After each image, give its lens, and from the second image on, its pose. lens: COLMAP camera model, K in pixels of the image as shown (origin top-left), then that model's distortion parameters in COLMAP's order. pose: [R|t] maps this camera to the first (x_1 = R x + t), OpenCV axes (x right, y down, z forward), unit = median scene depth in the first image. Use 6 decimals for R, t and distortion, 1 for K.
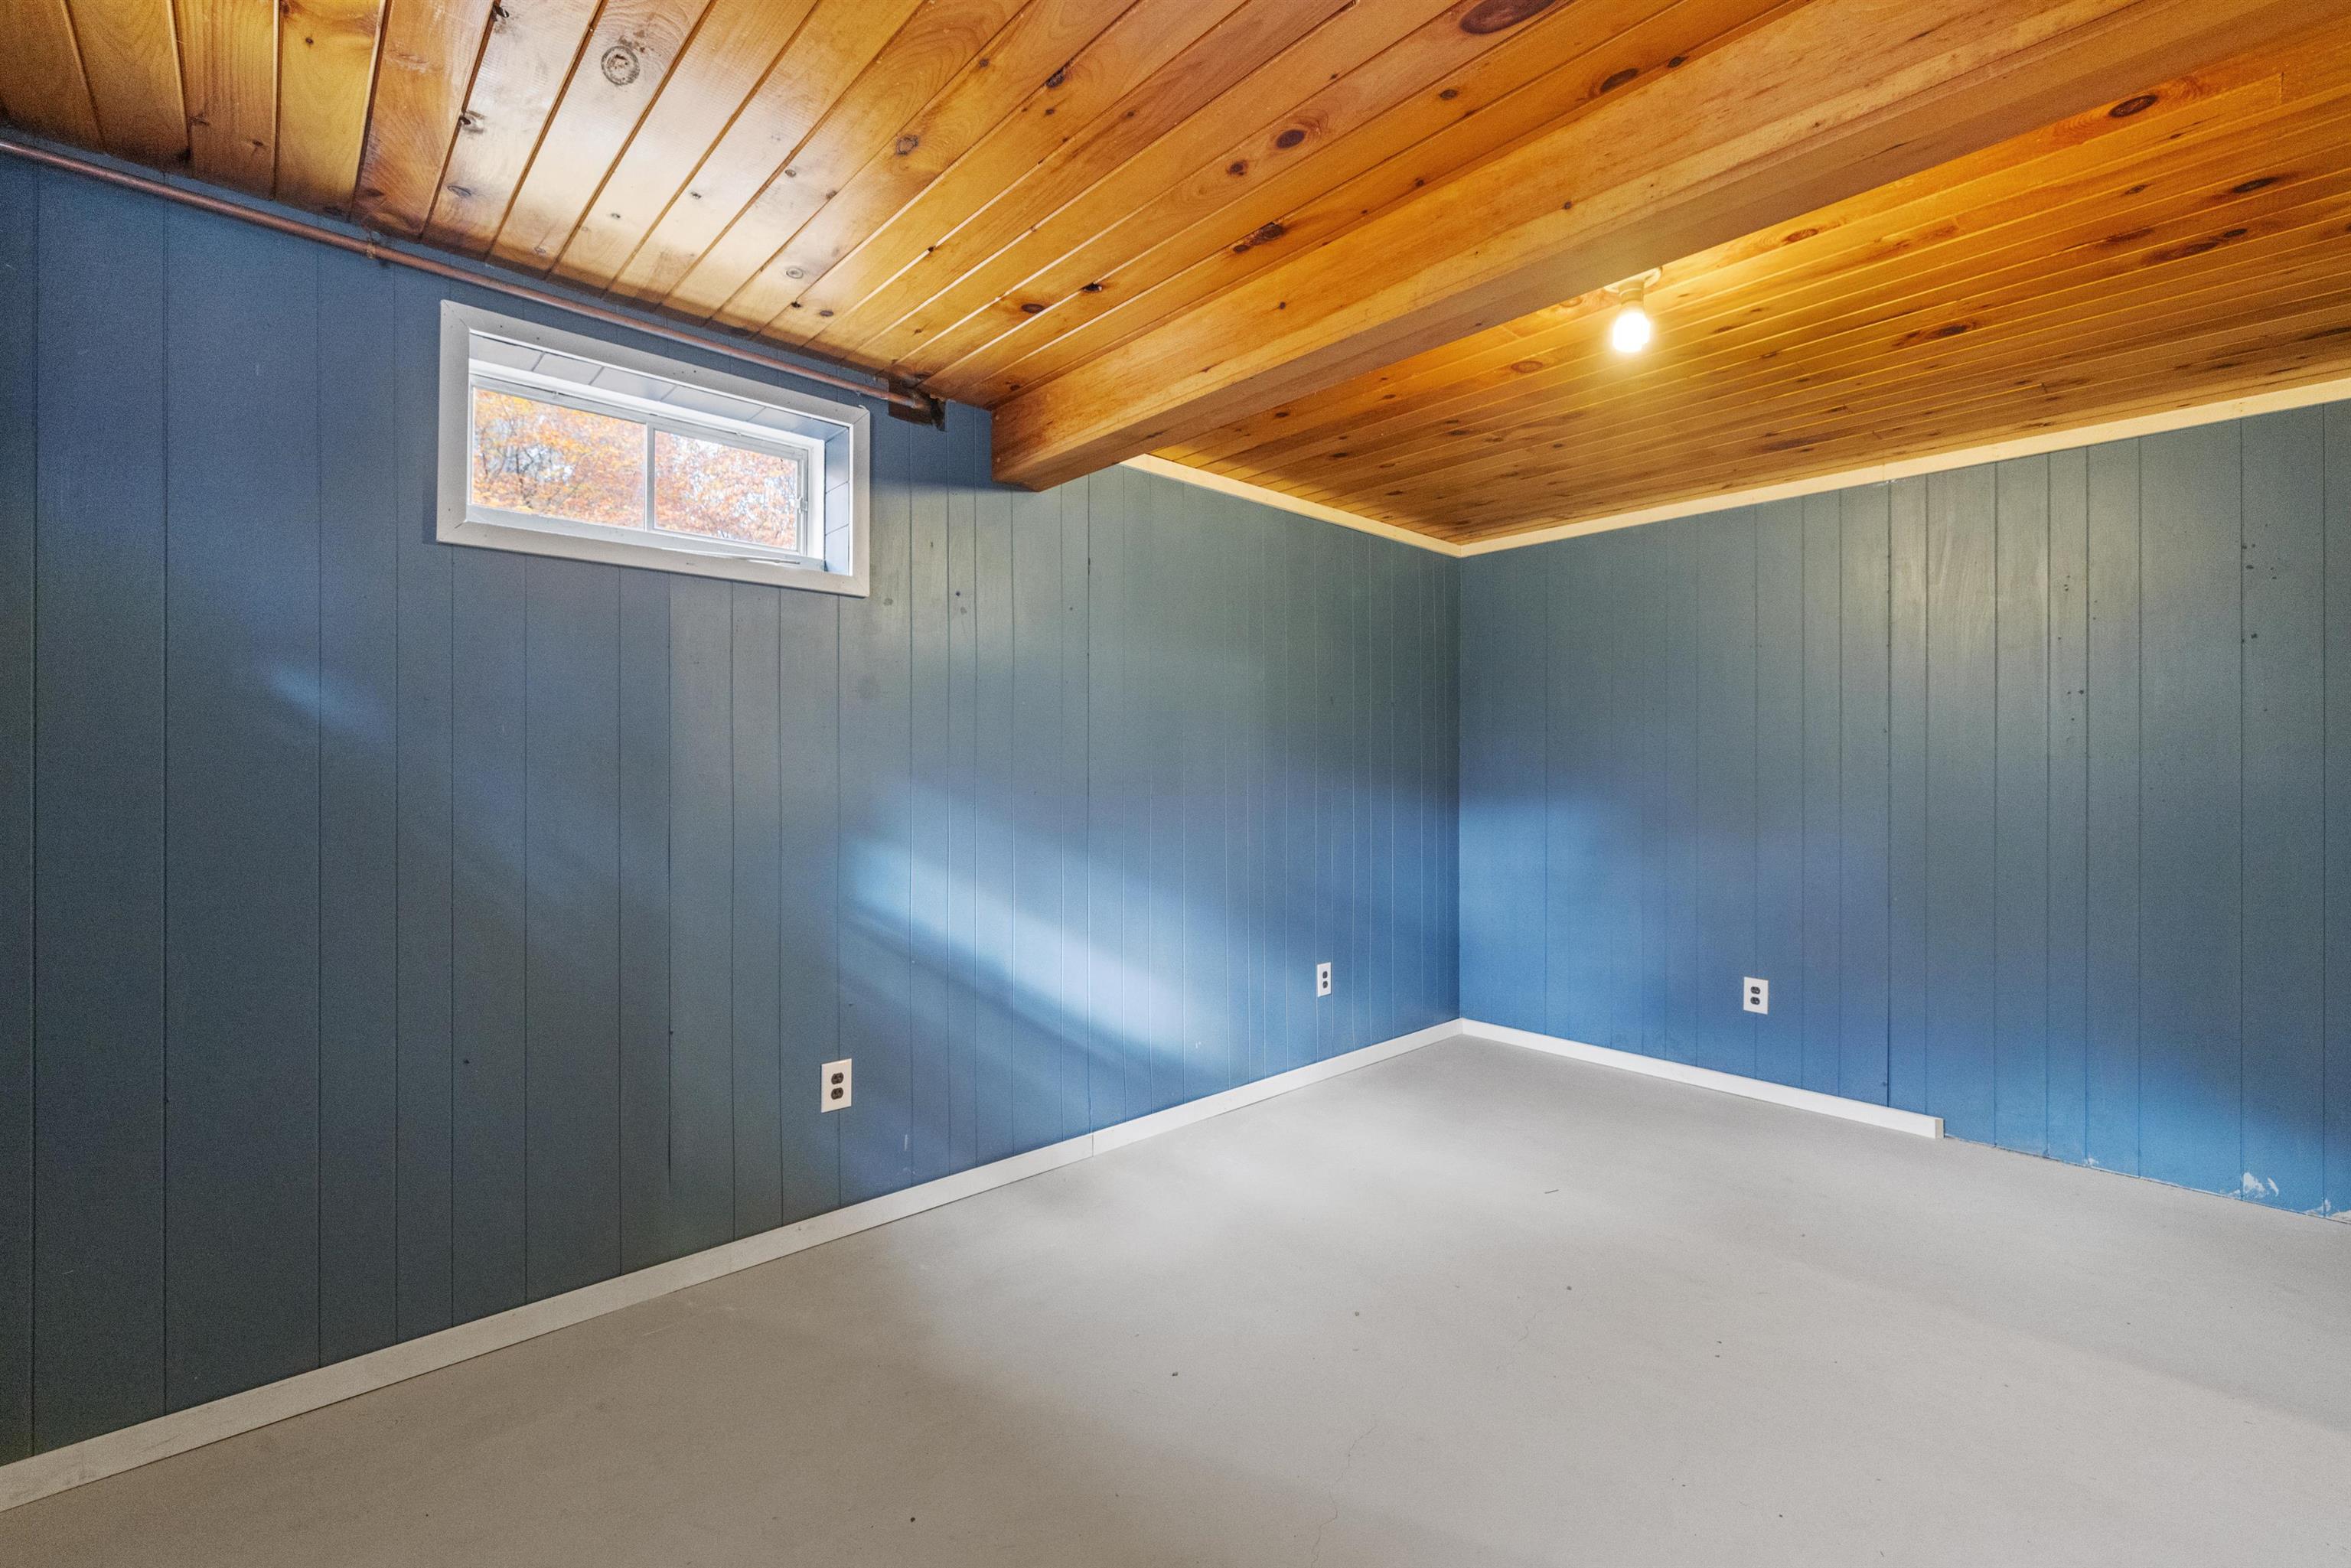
lens RADIAL K [[986.3, 0, 1168.4], [0, 986.3, 772.2], [0, 0, 1]] dist [-0.001566, -0.000638]
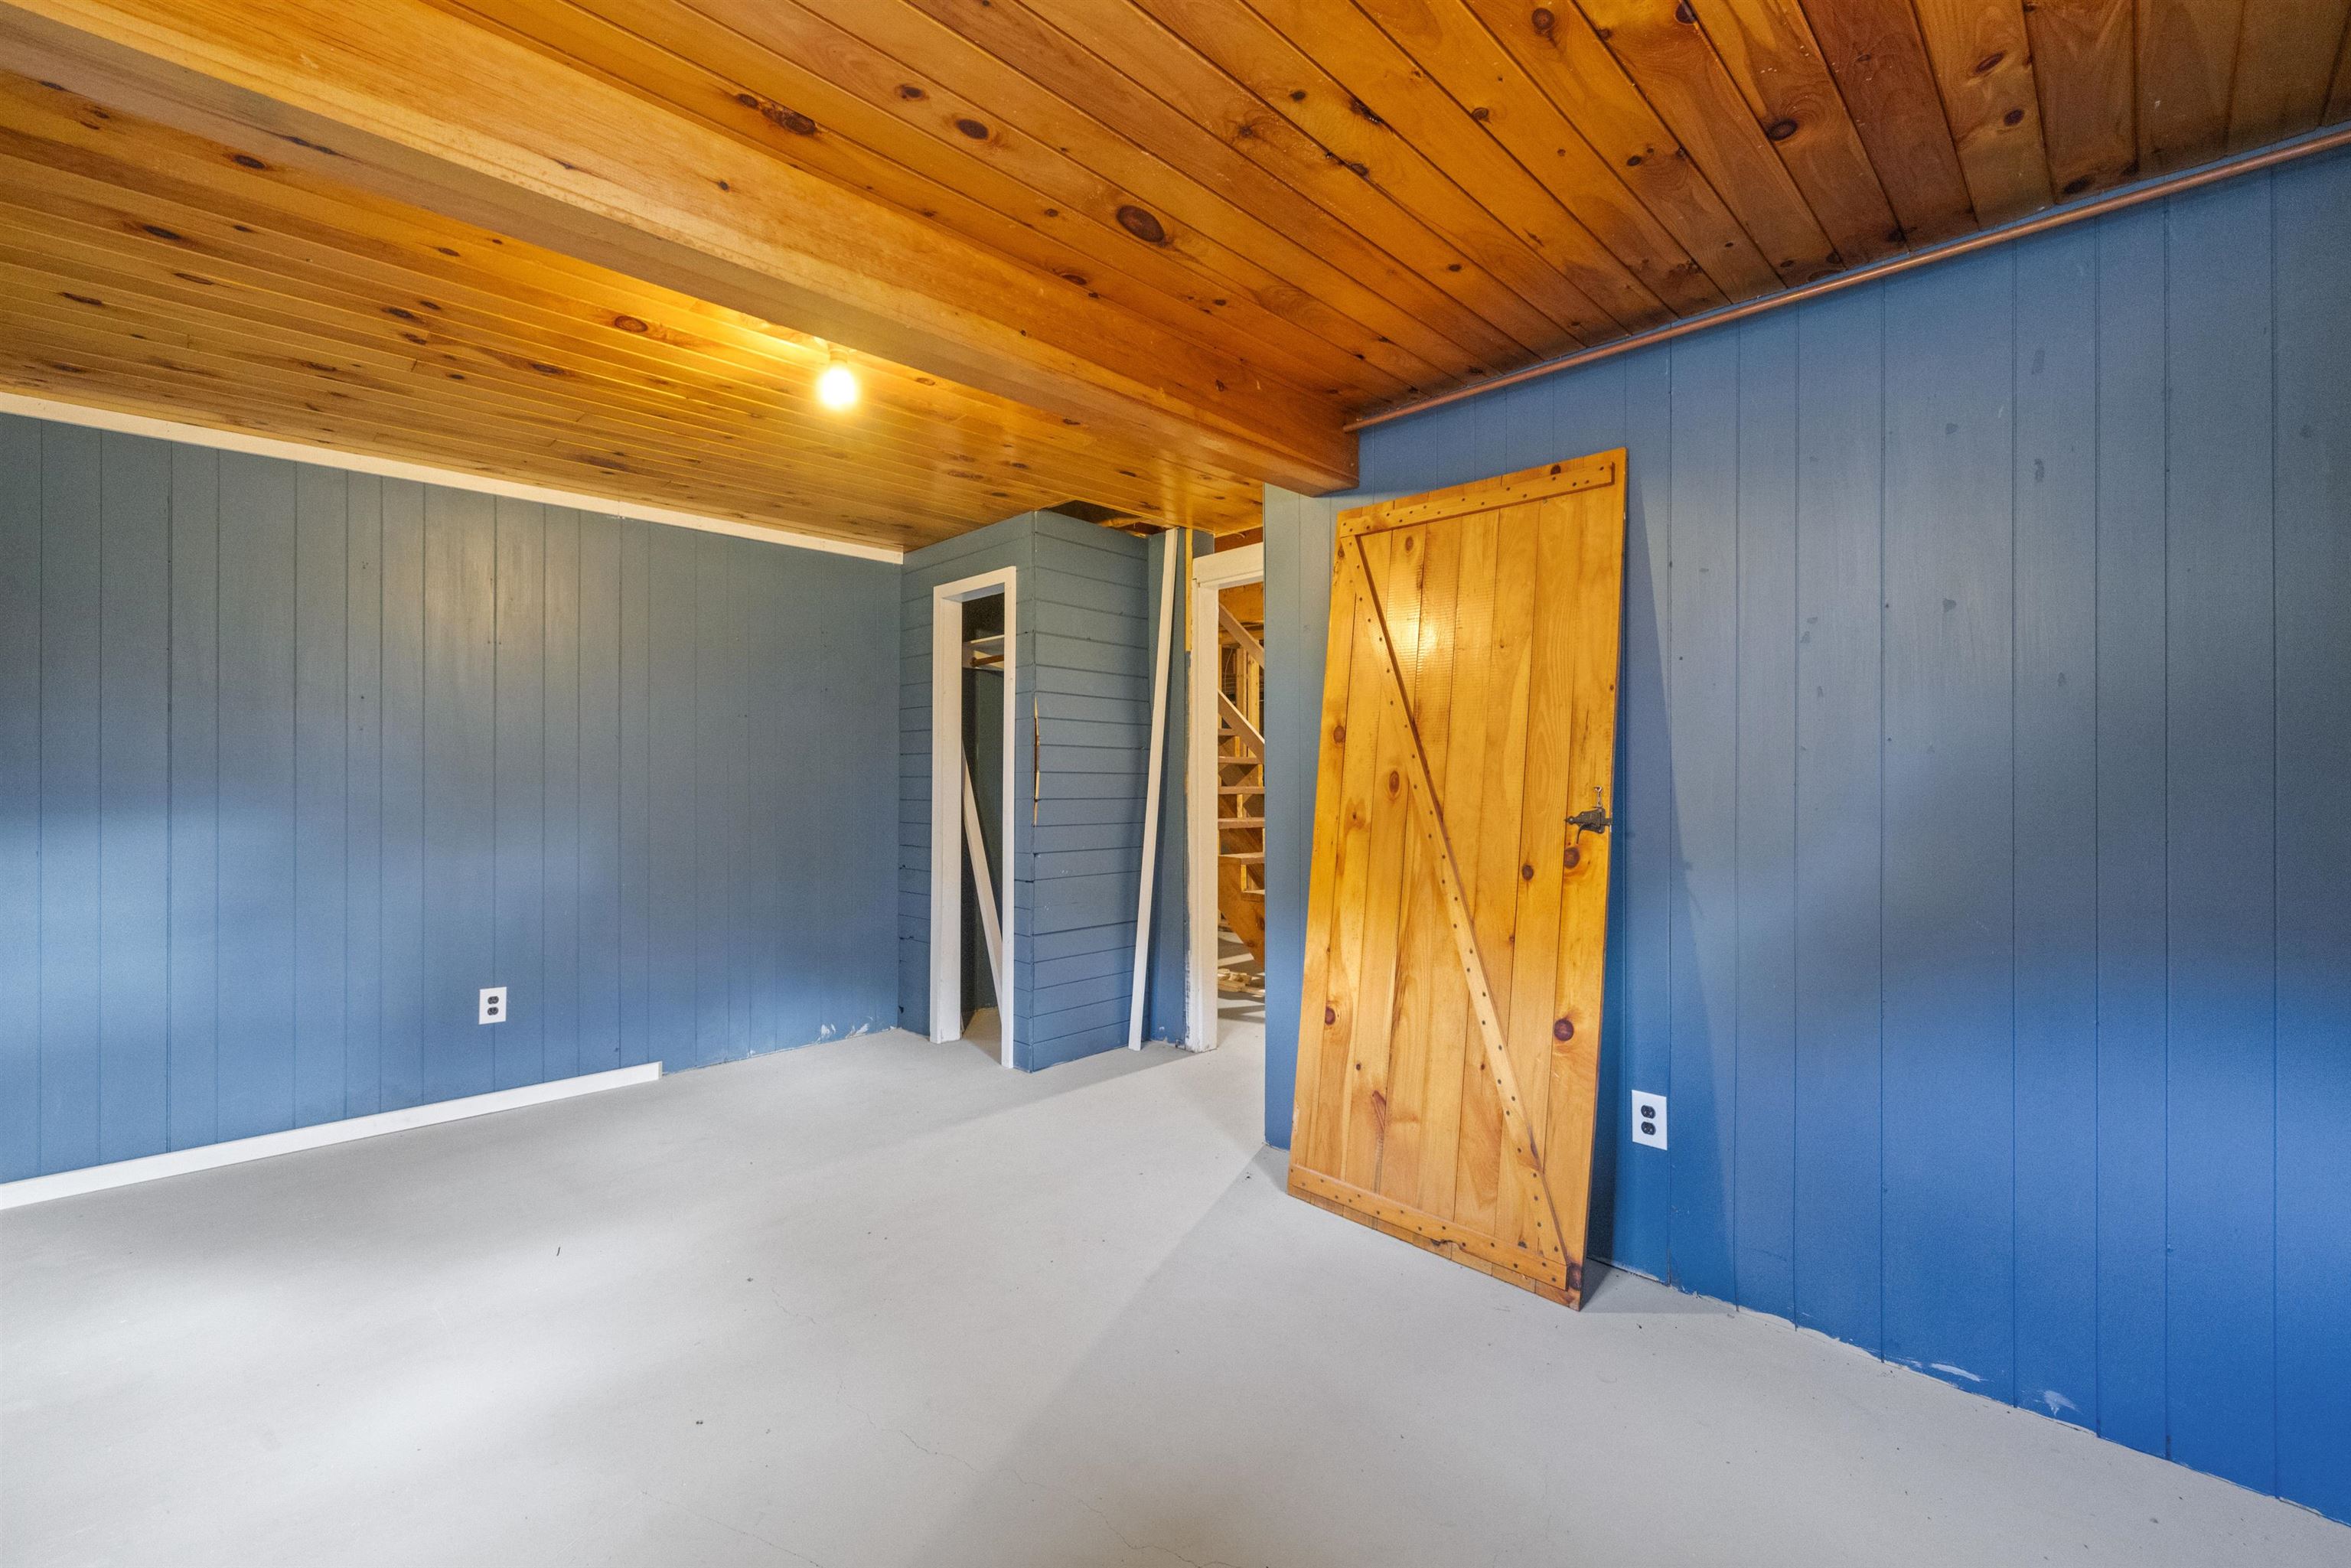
lens RADIAL K [[986.3, 0, 1168.4], [0, 986.3, 780.8], [0, 0, 1]] dist [-0.001566, -0.000638]
pose [[-0.044126, -0.005945, 0.999008, -0.475391], [-0.001151, 0.999982, 0.005900, 0.000671], [-0.999025, -0.000889, -0.044132, 0.462490]]
